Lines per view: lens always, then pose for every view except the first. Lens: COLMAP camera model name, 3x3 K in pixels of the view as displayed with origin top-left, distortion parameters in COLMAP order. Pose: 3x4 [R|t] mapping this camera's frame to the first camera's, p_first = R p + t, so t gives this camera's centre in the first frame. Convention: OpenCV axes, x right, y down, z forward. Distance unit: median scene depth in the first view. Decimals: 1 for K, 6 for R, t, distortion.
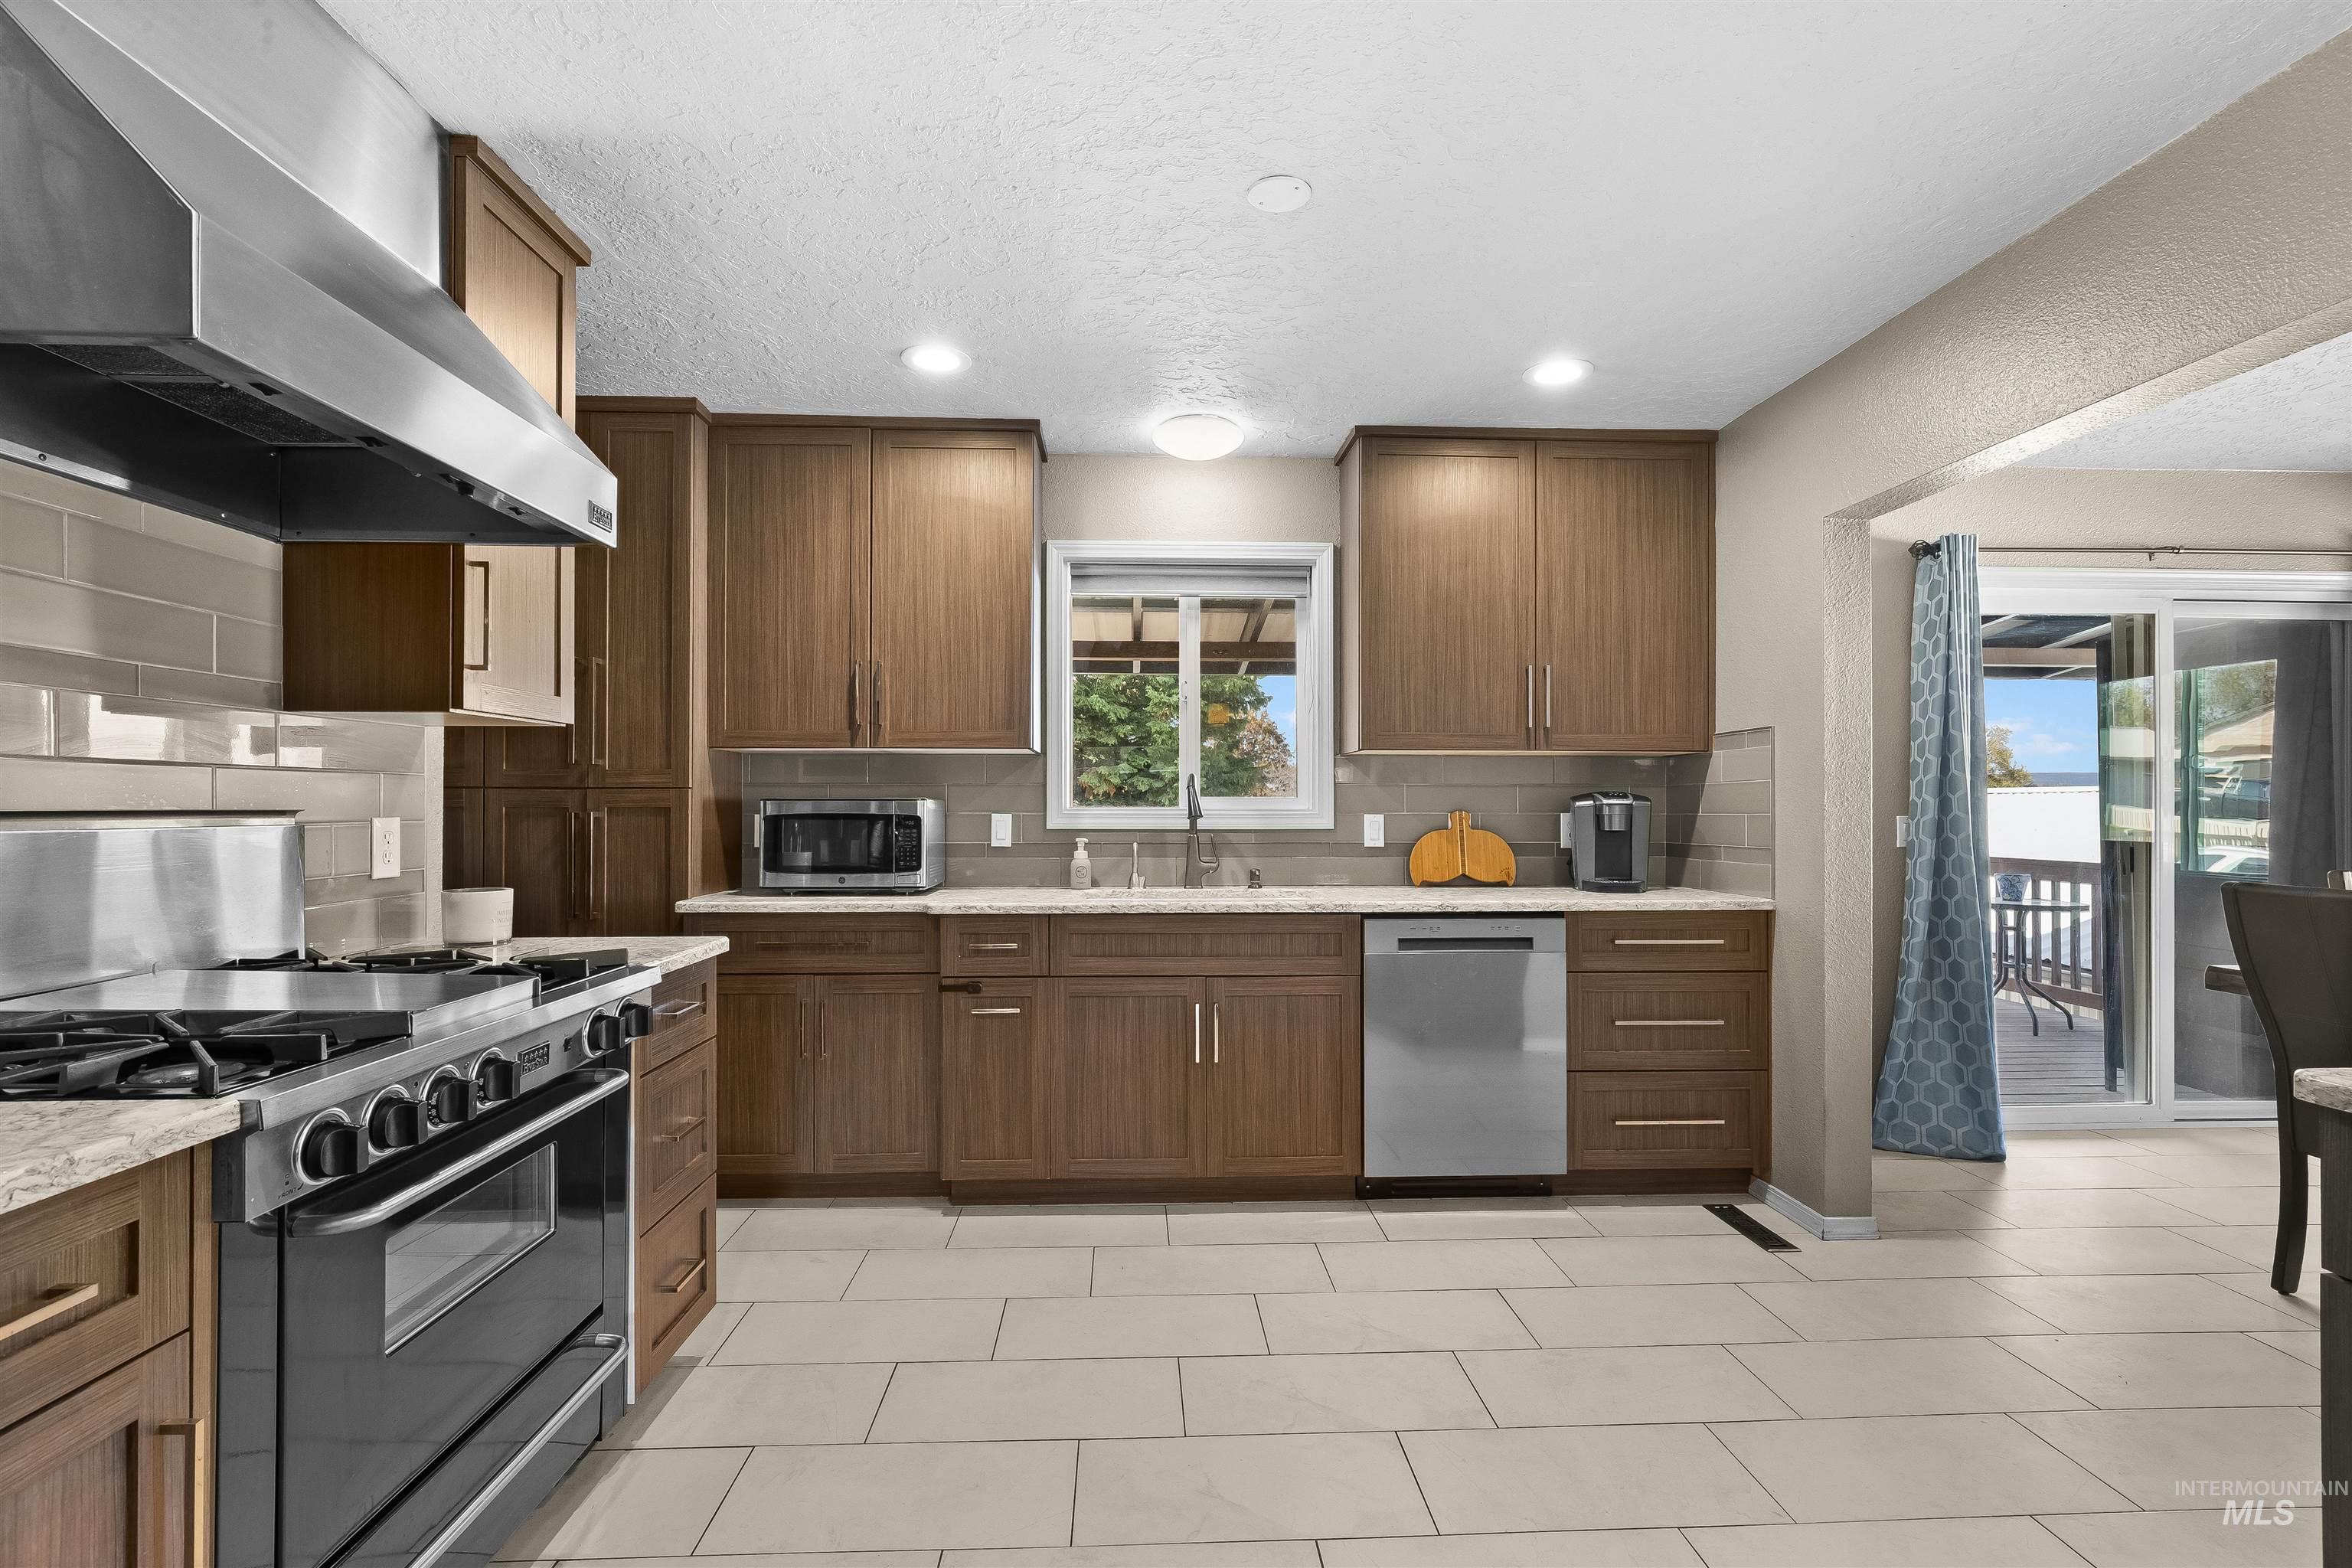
lens RADIAL K [[1095.2, 0, 1178.6], [0, 1095.2, 801.7], [0, 0, 1]] dist [0.000112, 0.000657]
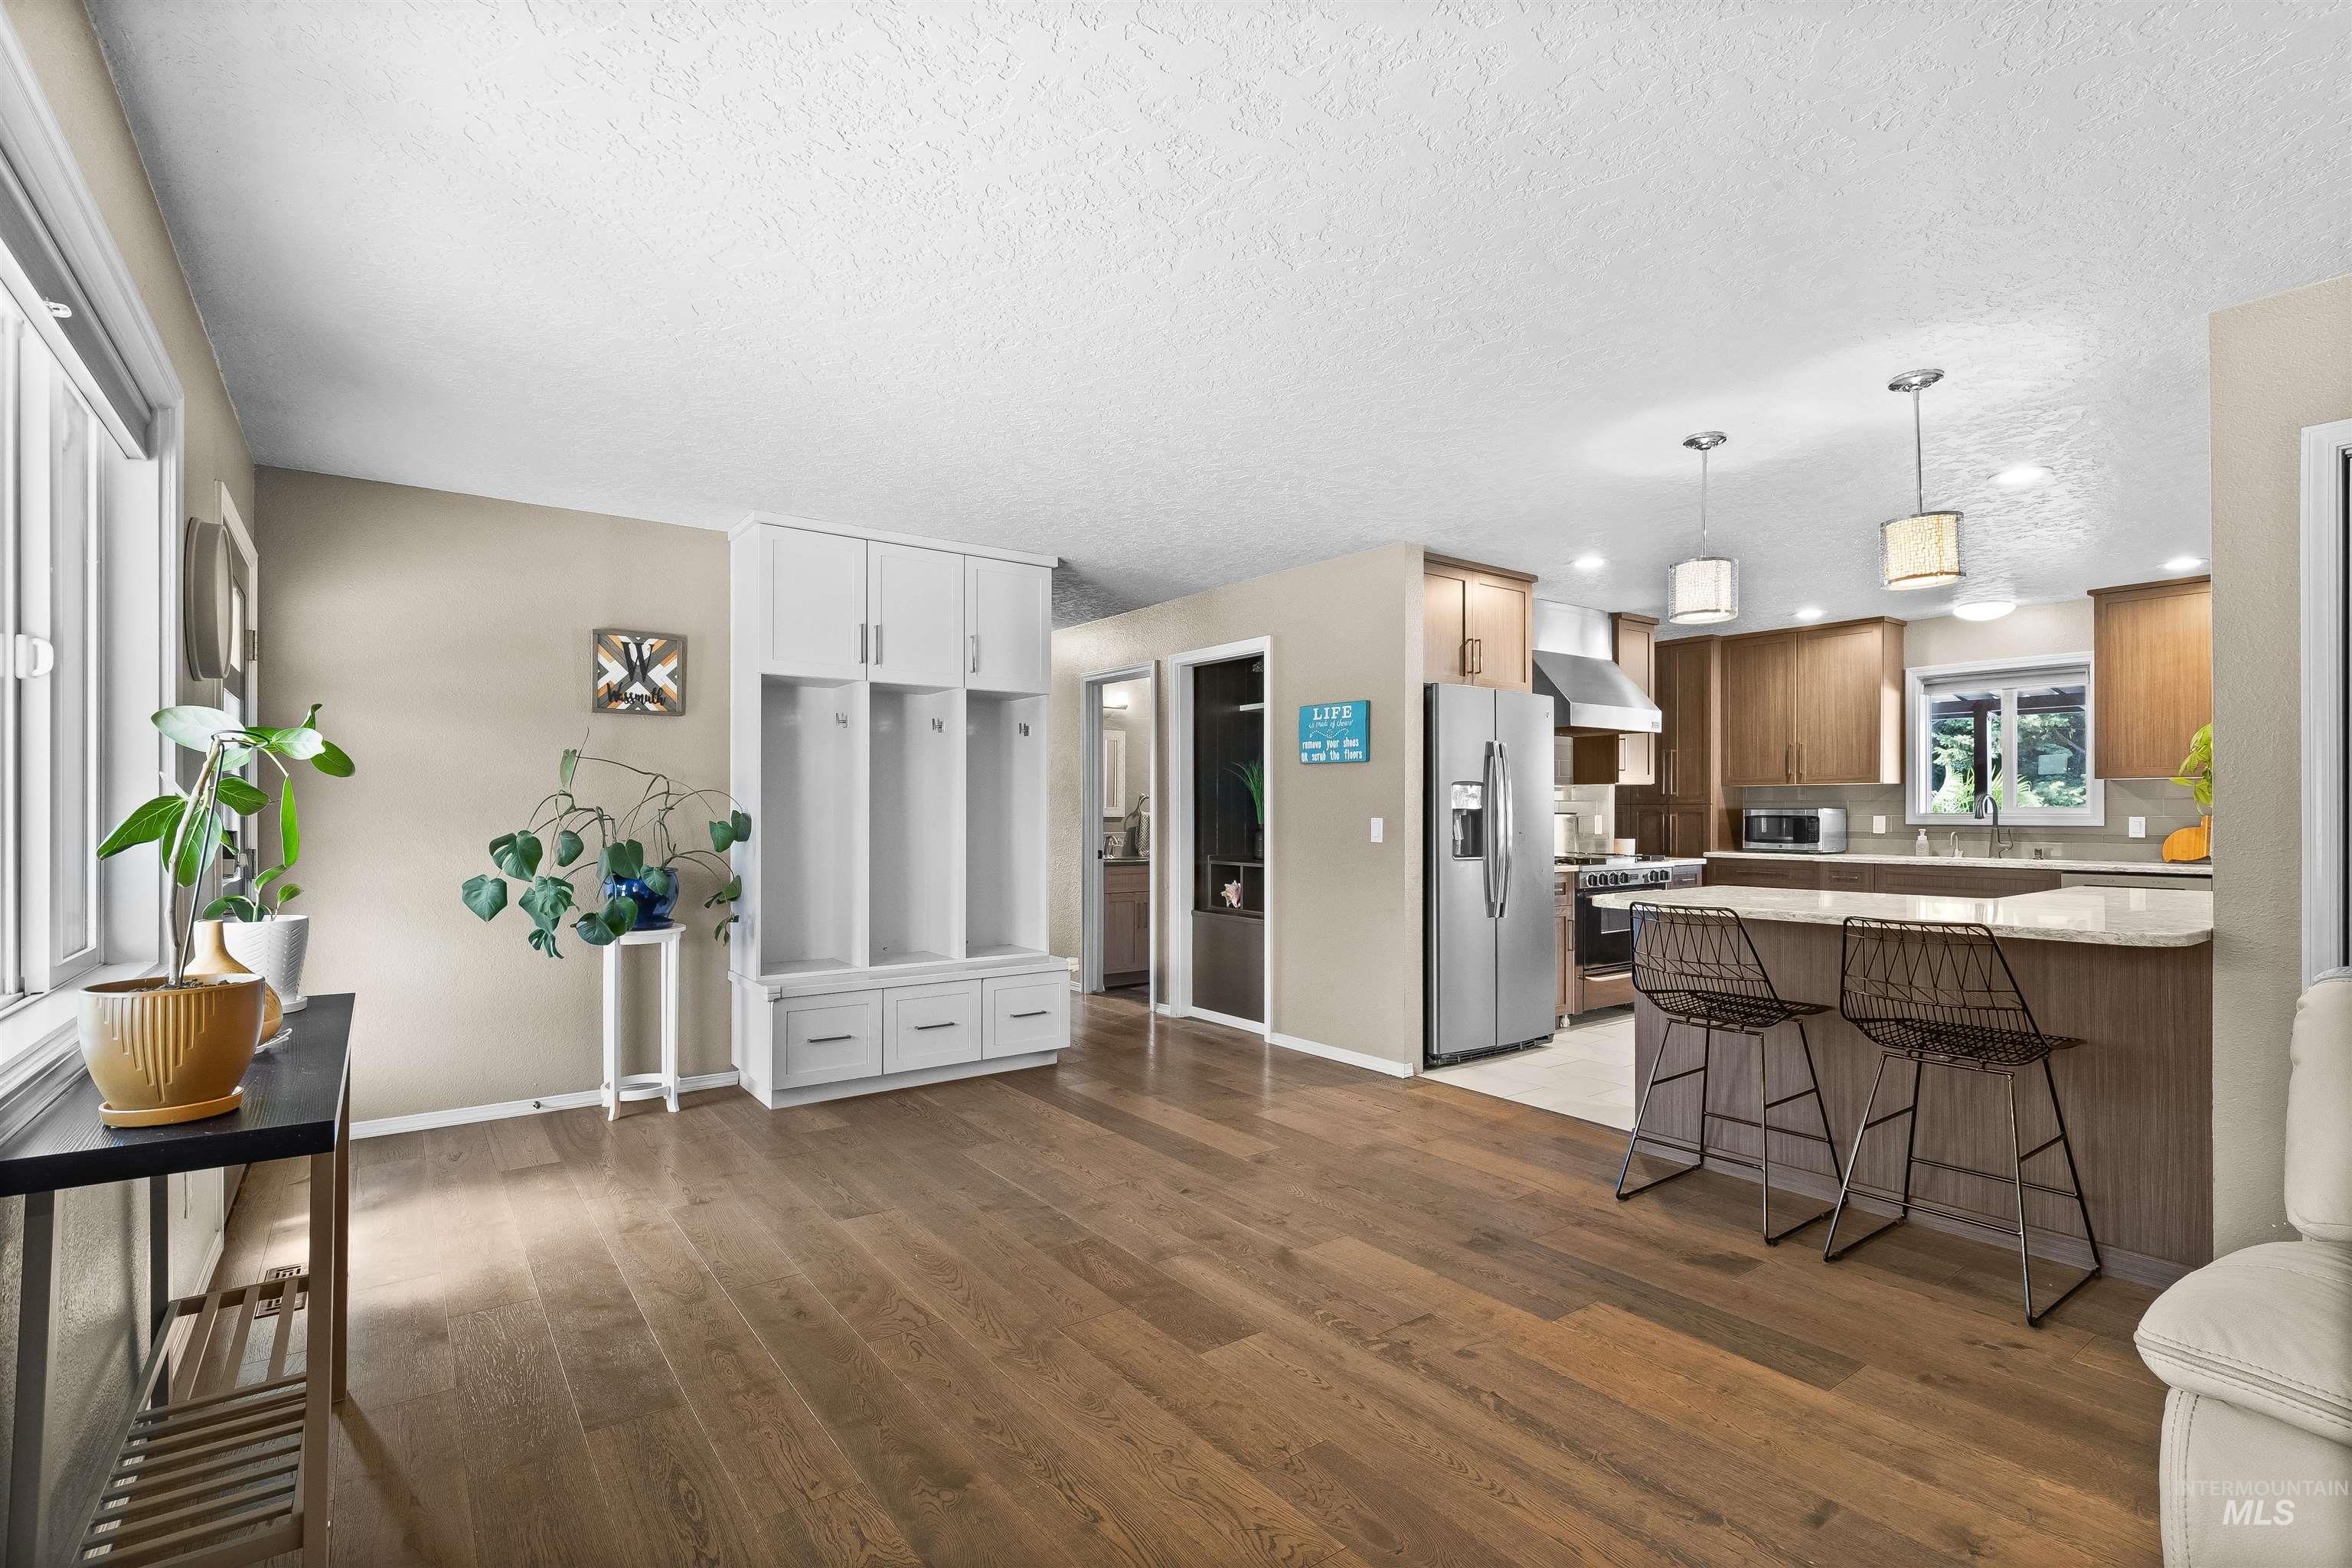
lens RADIAL K [[1095.2, 0, 1178.6], [0, 1095.2, 801.7], [0, 0, 1]] dist [0.000112, 0.000657]
pose [[0.559354, -0.006648, -0.828902, 0.796484], [0.003211, 0.999978, -0.005853, -0.006520], [0.828923, 0.000613, 0.559363, -1.156776]]
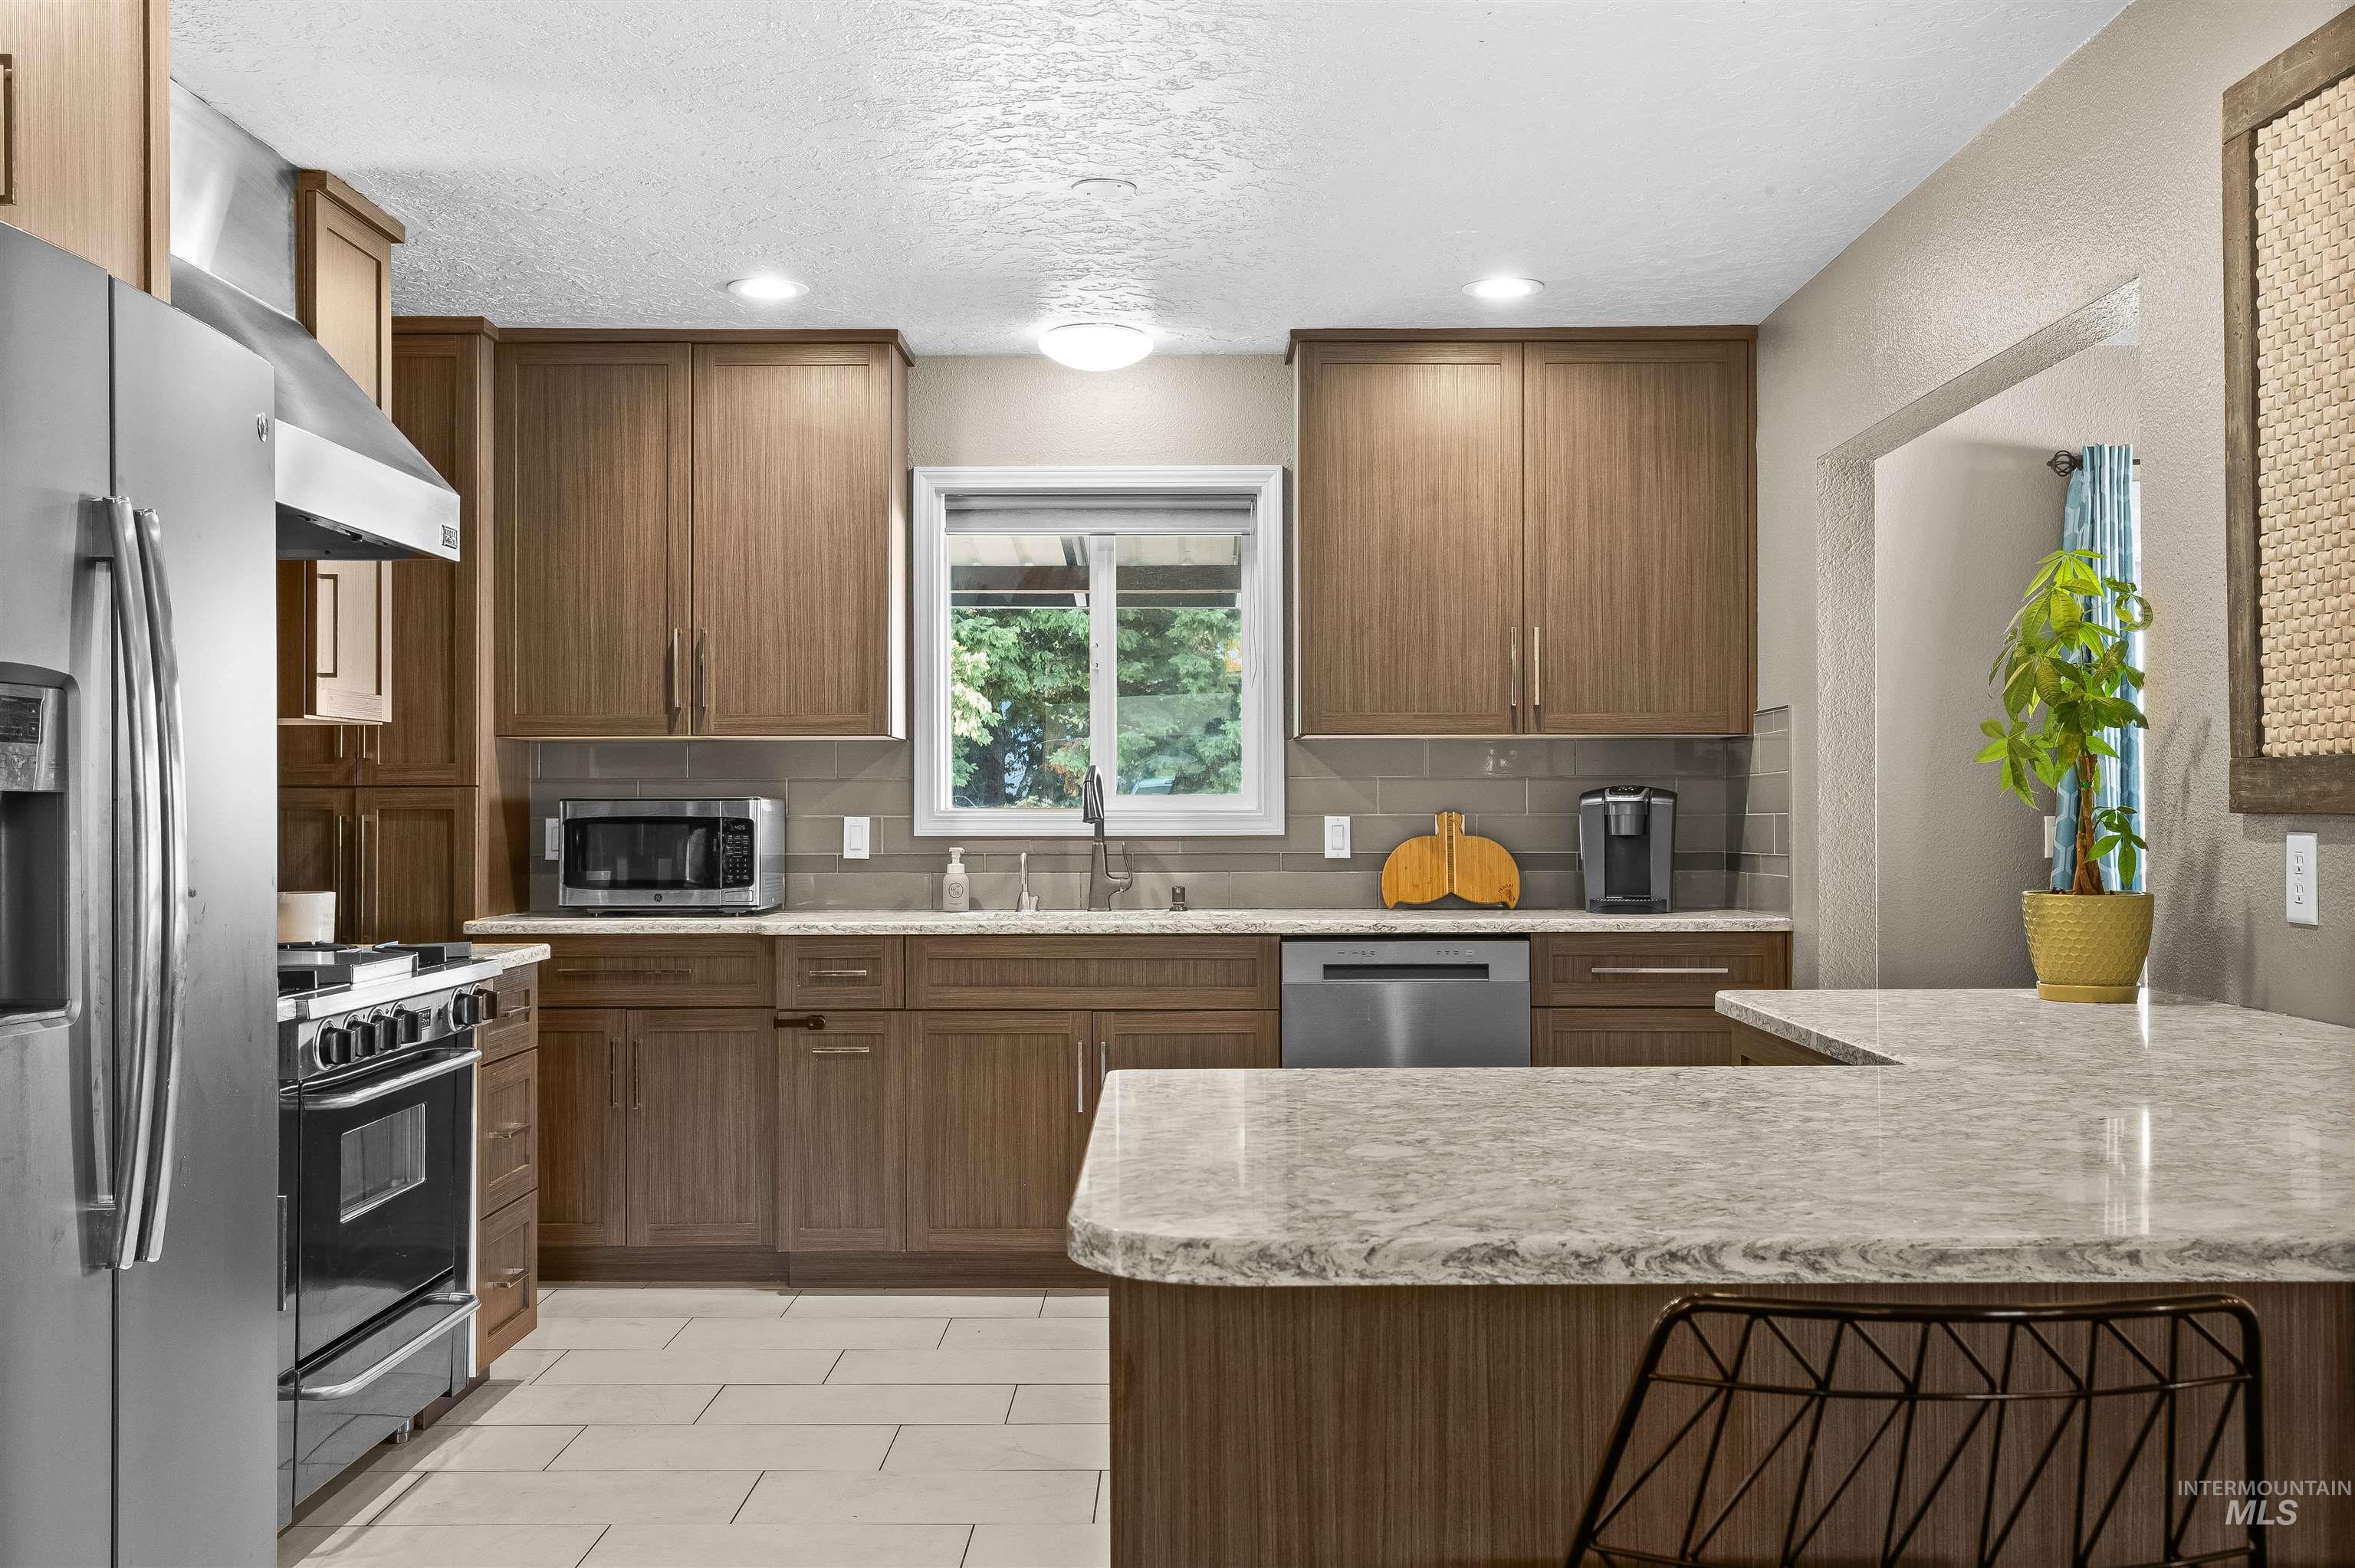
lens RADIAL K [[2256.1, 0, 1177.5], [0, 2256.1, 784.0], [0, 0, 1]] dist [0.043739, -0.002800]
pose [[0.998525, -0.003592, -0.054174, 0.169068], [0.003218, 0.999970, -0.006990, -0.000559], [0.054198, 0.006805, 0.998507, -0.655874]]
